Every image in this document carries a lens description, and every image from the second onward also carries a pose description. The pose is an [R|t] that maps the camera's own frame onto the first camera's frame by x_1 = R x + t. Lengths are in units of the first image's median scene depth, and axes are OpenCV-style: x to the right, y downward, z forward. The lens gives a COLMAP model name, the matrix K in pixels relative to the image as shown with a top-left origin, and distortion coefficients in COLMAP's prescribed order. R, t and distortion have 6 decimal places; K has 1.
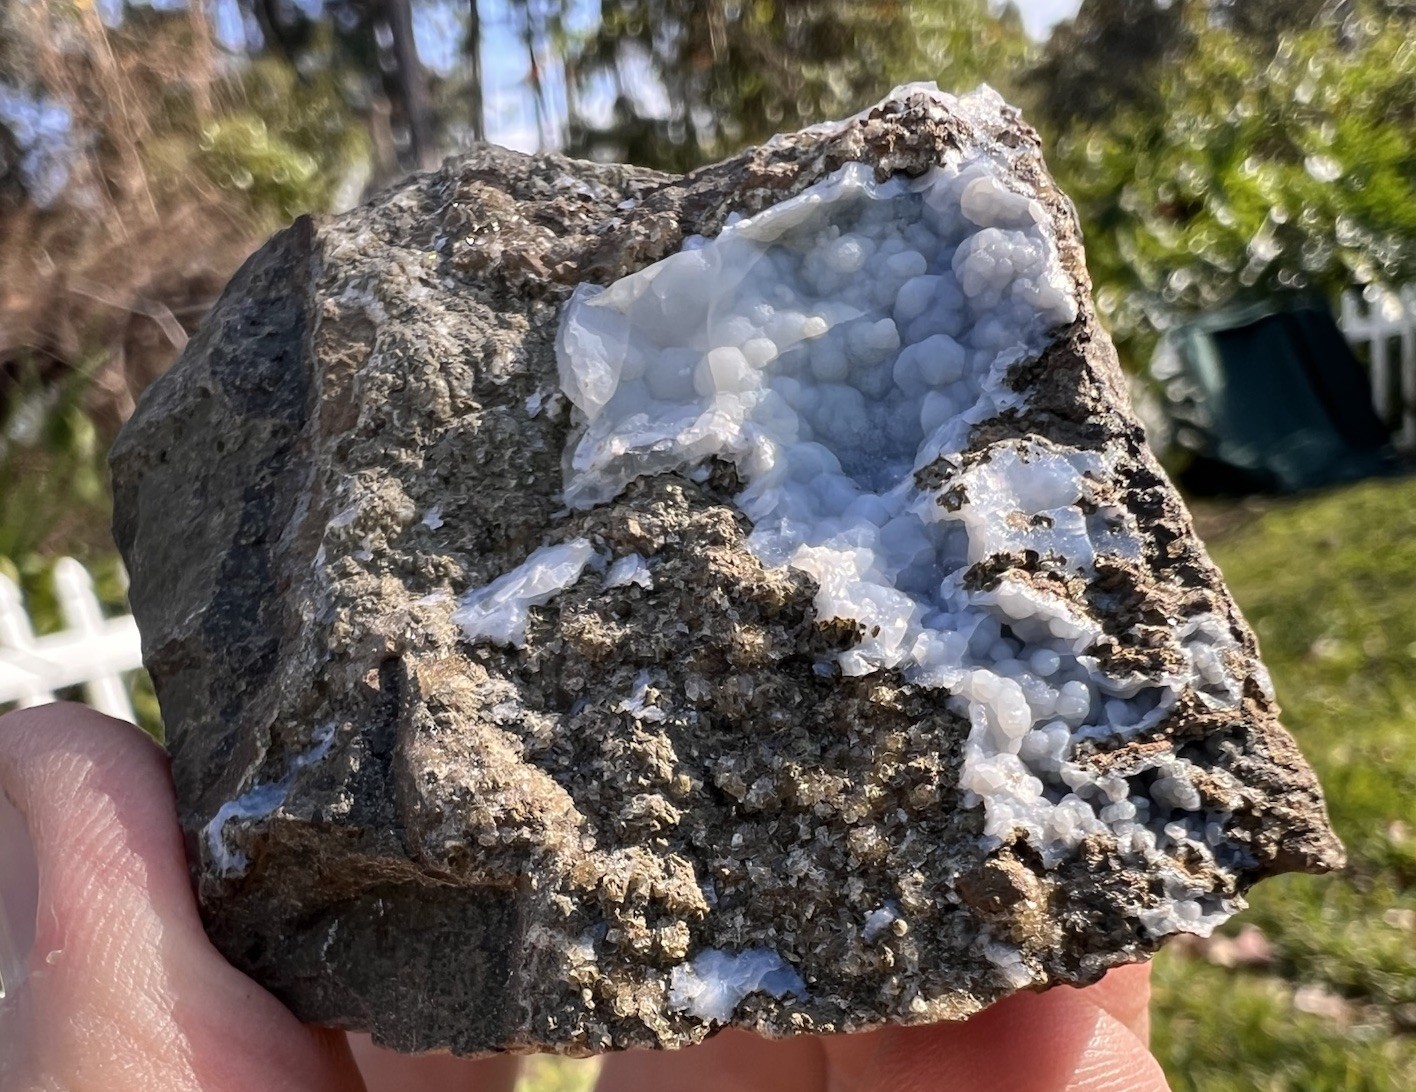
lens RADIAL K [[1248.6, 0, 601.7], [0, 1248.6, 779.5], [0, 0, 1]] dist [0.005895, -0.050260]
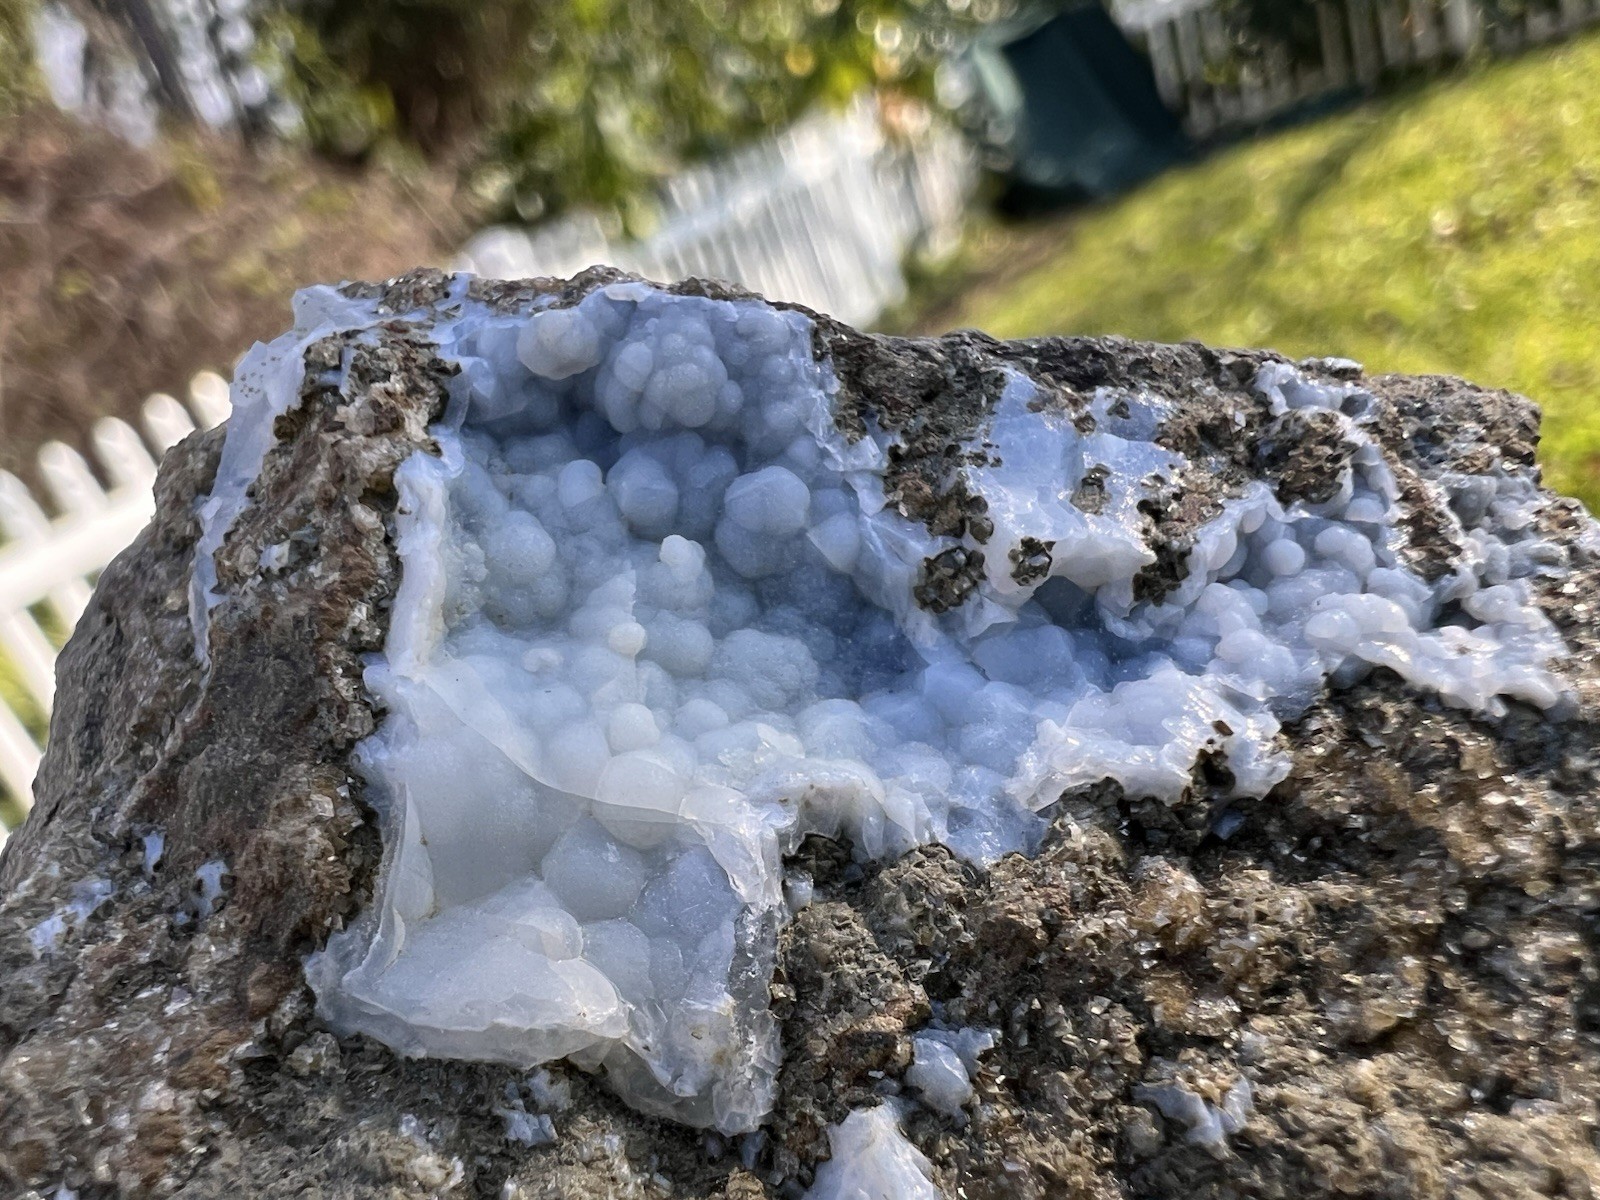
lens RADIAL K [[1246.0, 0, 700.9], [0, 1246.0, 792.4], [0, 0, 1]] dist [0.001161, -0.042569]
pose [[0.279942, -0.834384, 0.474801, -0.189679], [0.880969, 0.419801, 0.218313, -0.466113], [-0.381479, 0.357170, 0.852586, 0.522862]]
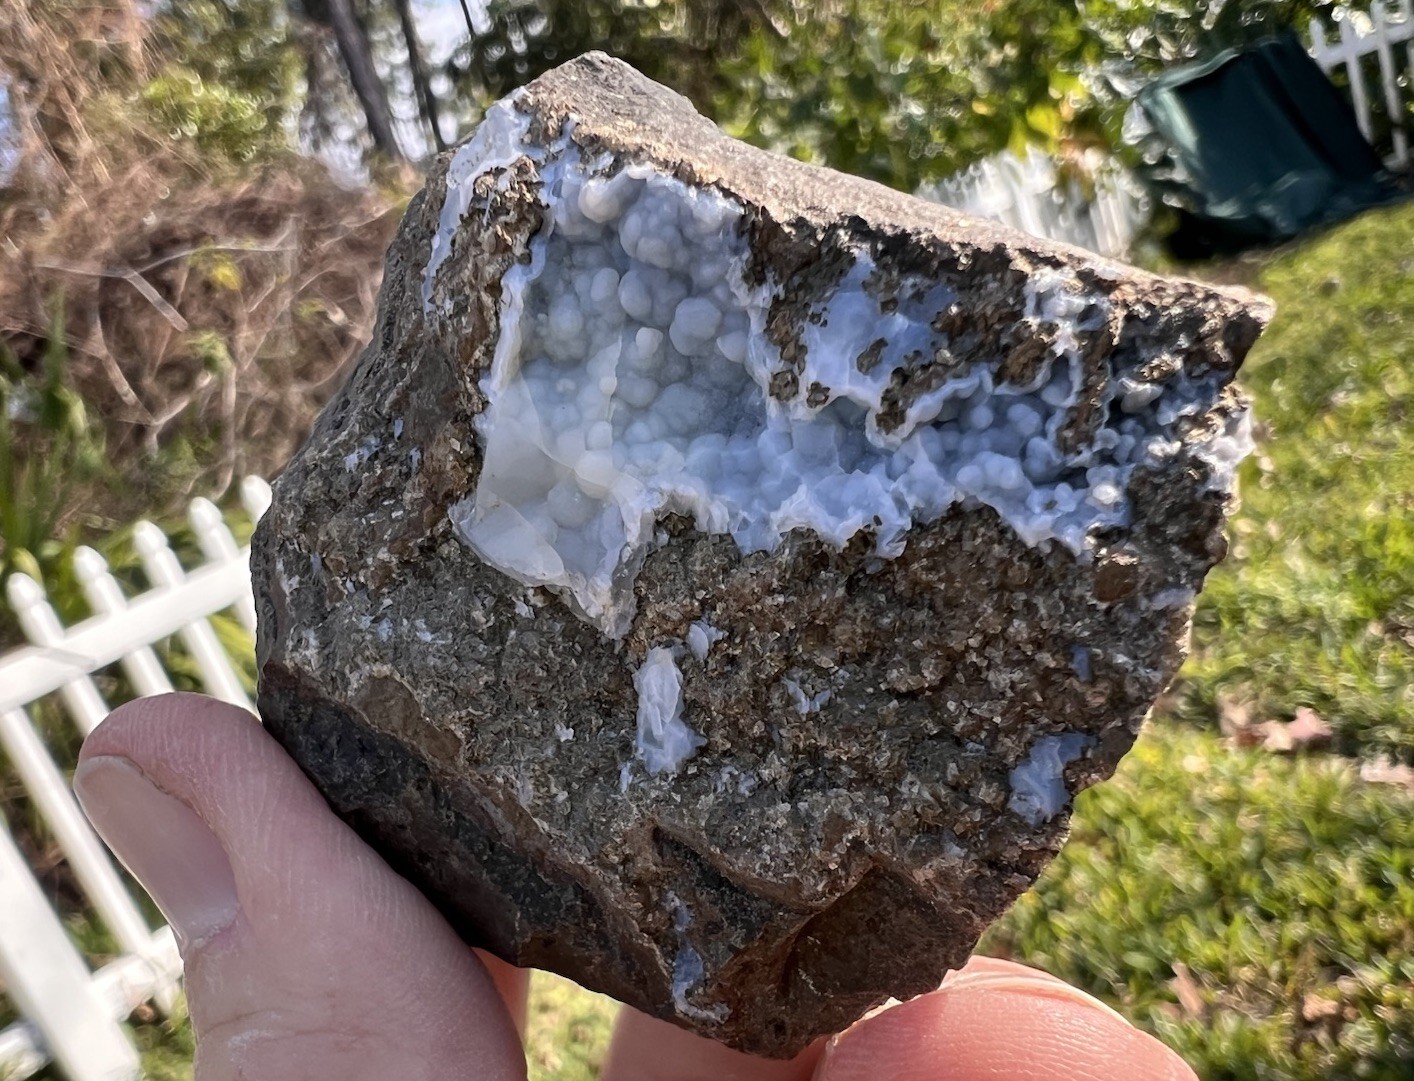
lens RADIAL K [[1238.5, 0, 584.1], [0, 1238.5, 687.1], [0, 0, 1]] dist [-0.006089, 0.005475]
pose [[0.536800, -0.829867, -0.152208, 0.108306], [0.843706, 0.528503, 0.094042, -0.366694], [0.002400, -0.178901, 0.983864, -0.206572]]
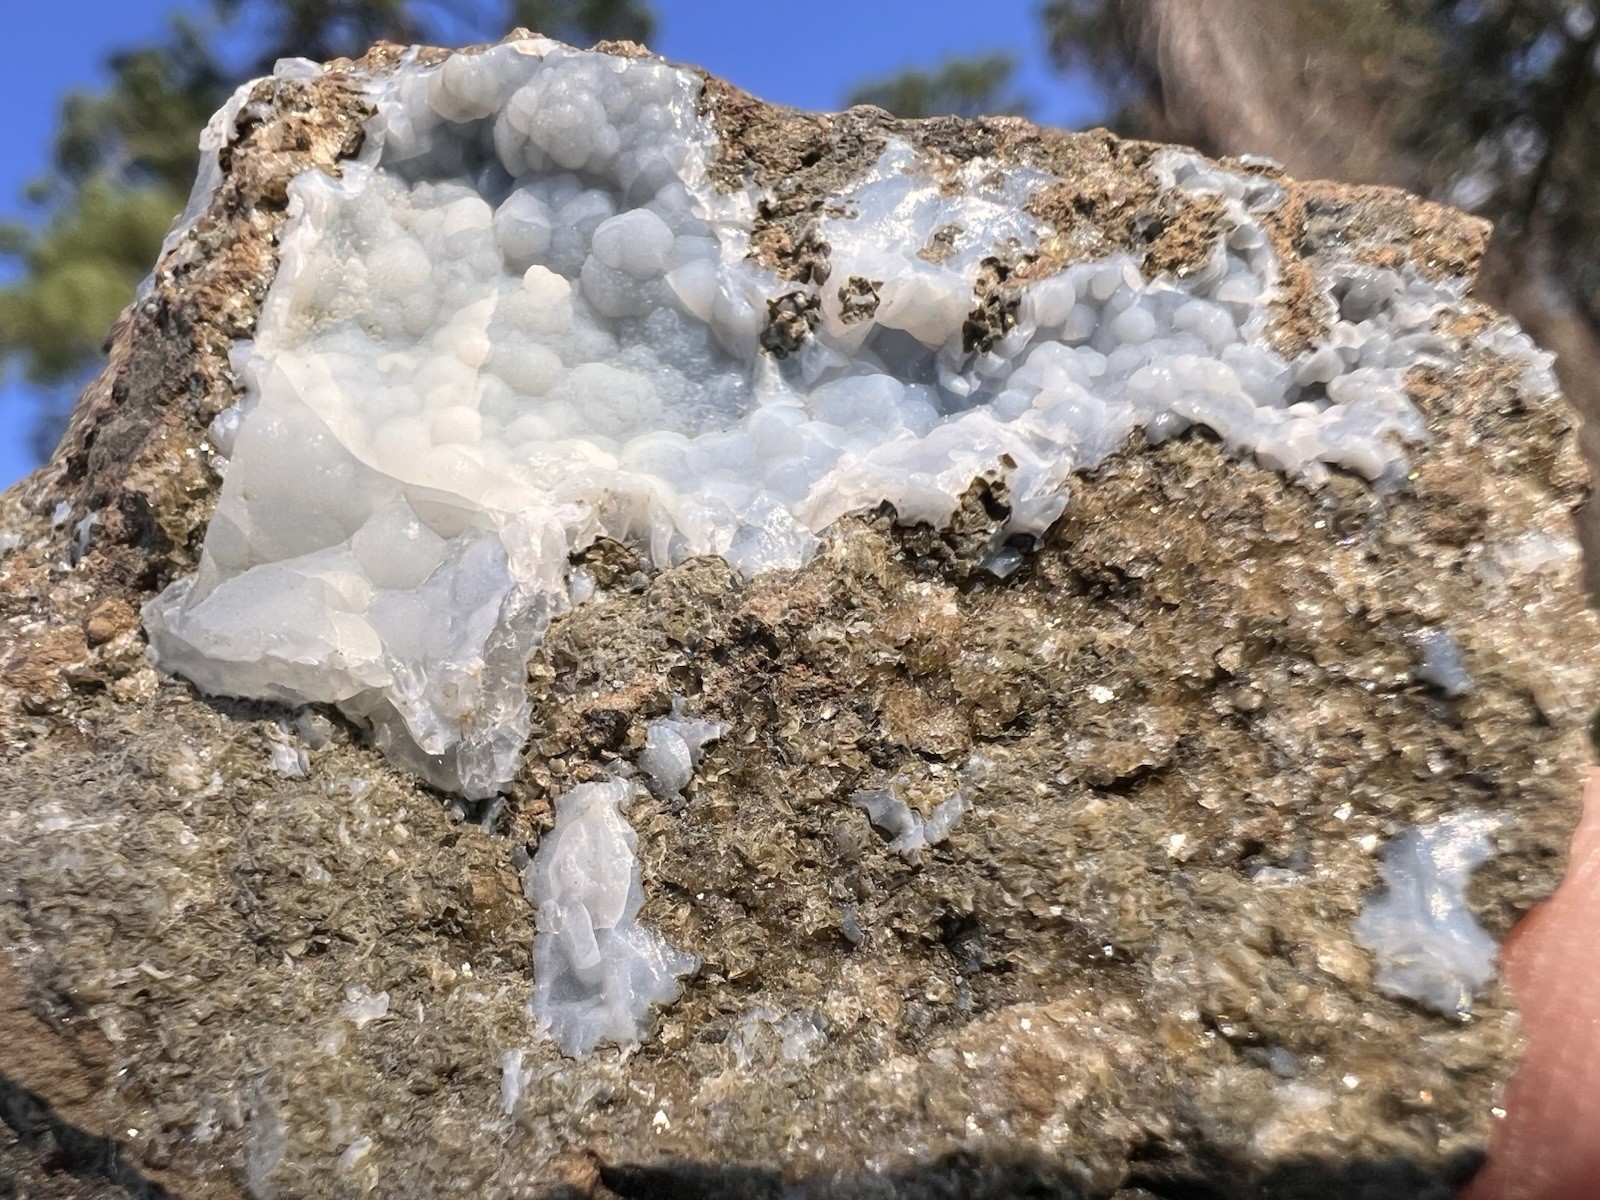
lens RADIAL K [[1246.0, 0, 700.9], [0, 1246.0, 792.4], [0, 0, 1]] dist [0.001161, -0.042569]
pose [[0.465976, -0.771062, 0.433970, -0.257066], [0.839649, 0.540031, 0.057931, -0.186908], [-0.279026, 0.337388, 0.899063, 0.487995]]
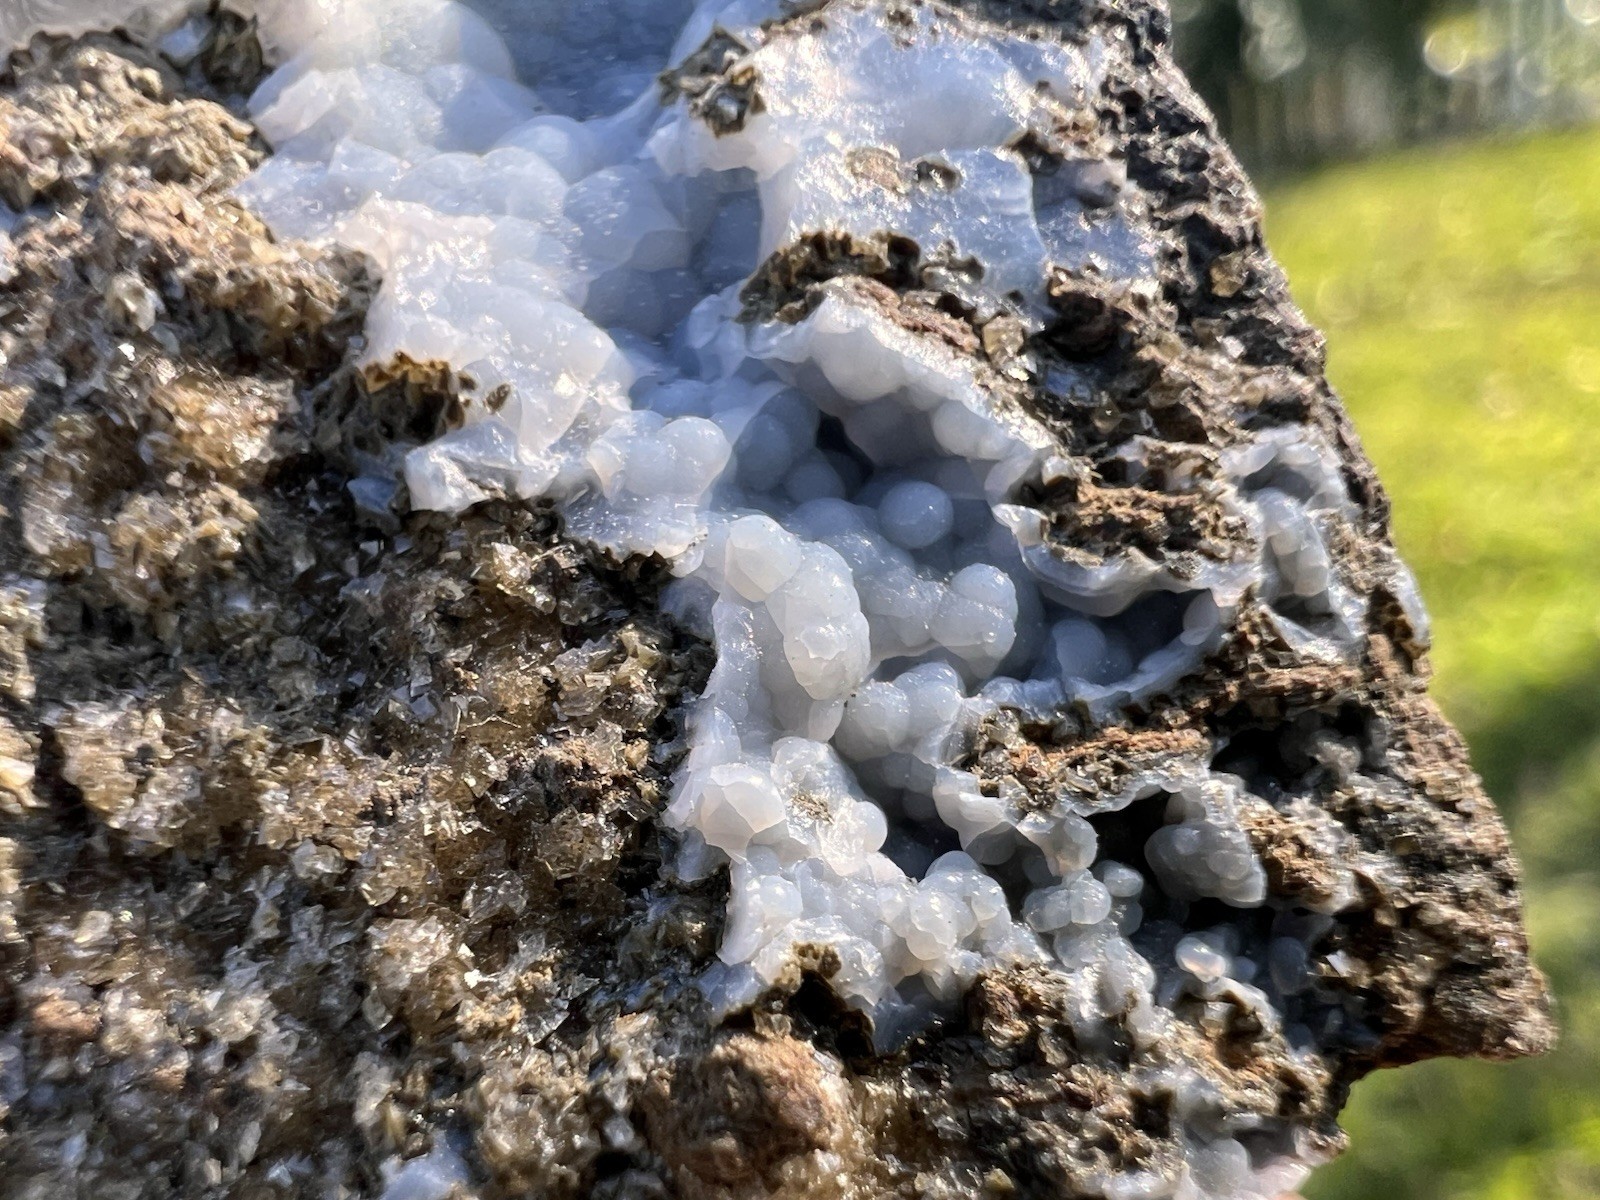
lens RADIAL K [[1274.7, 0, 707.5], [0, 1274.7, 794.8], [0, 0, 1]] dist [-0.012224, -0.041563]
pose [[0.985404, 0.046564, 0.163737, 0.211957], [-0.056198, 0.996920, 0.054703, -0.021125], [-0.160686, -0.063106, 0.984986, 0.564264]]
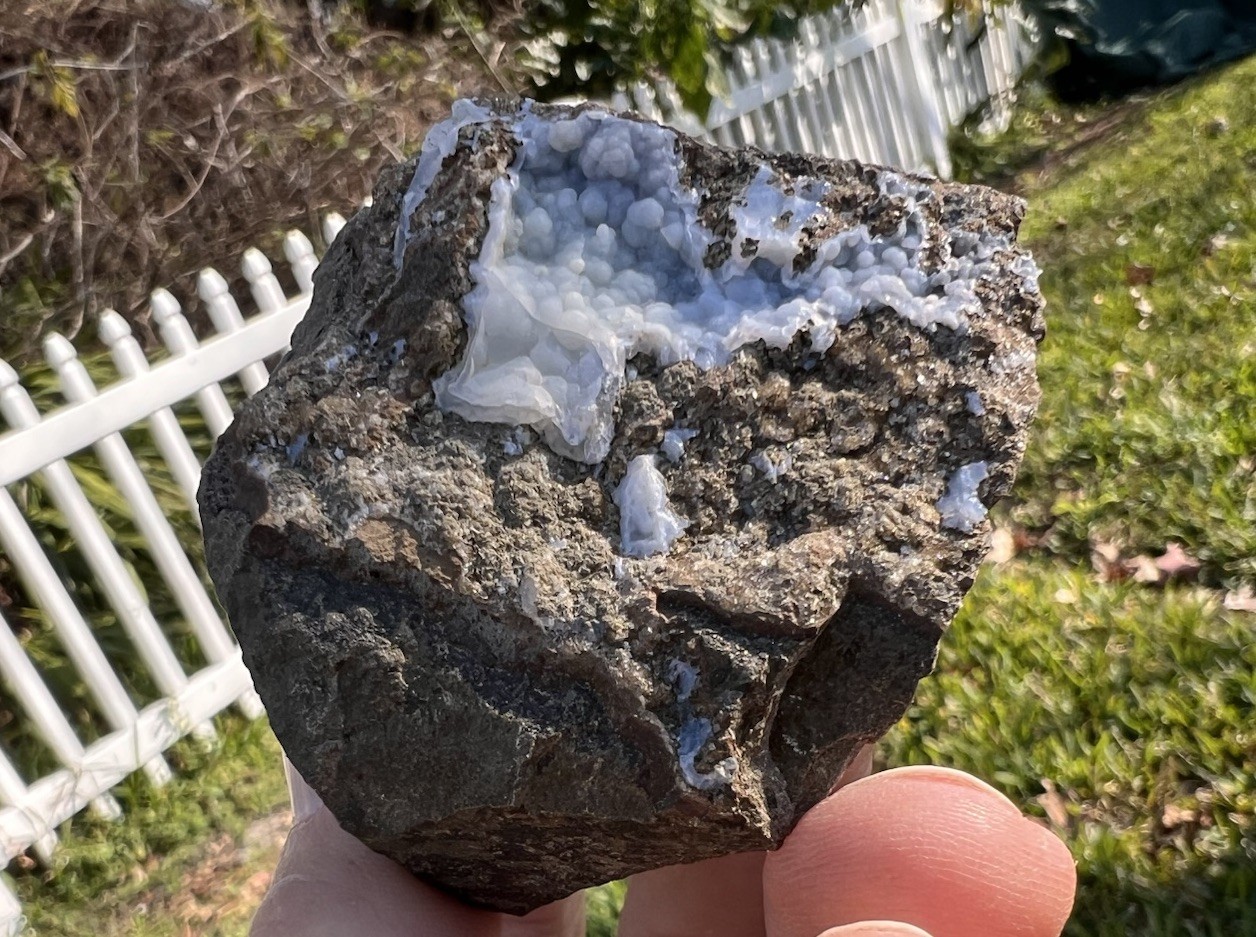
lens RADIAL K [[1215.7, 0, 543.6], [0, 1215.7, 717.3], [0, 0, 1]] dist [0.001485, -0.026203]
pose [[0.441198, -0.828212, 0.345555, -0.854572], [0.841311, 0.515732, 0.161914, -0.379731], [-0.312313, 0.219283, 0.924324, -0.225286]]
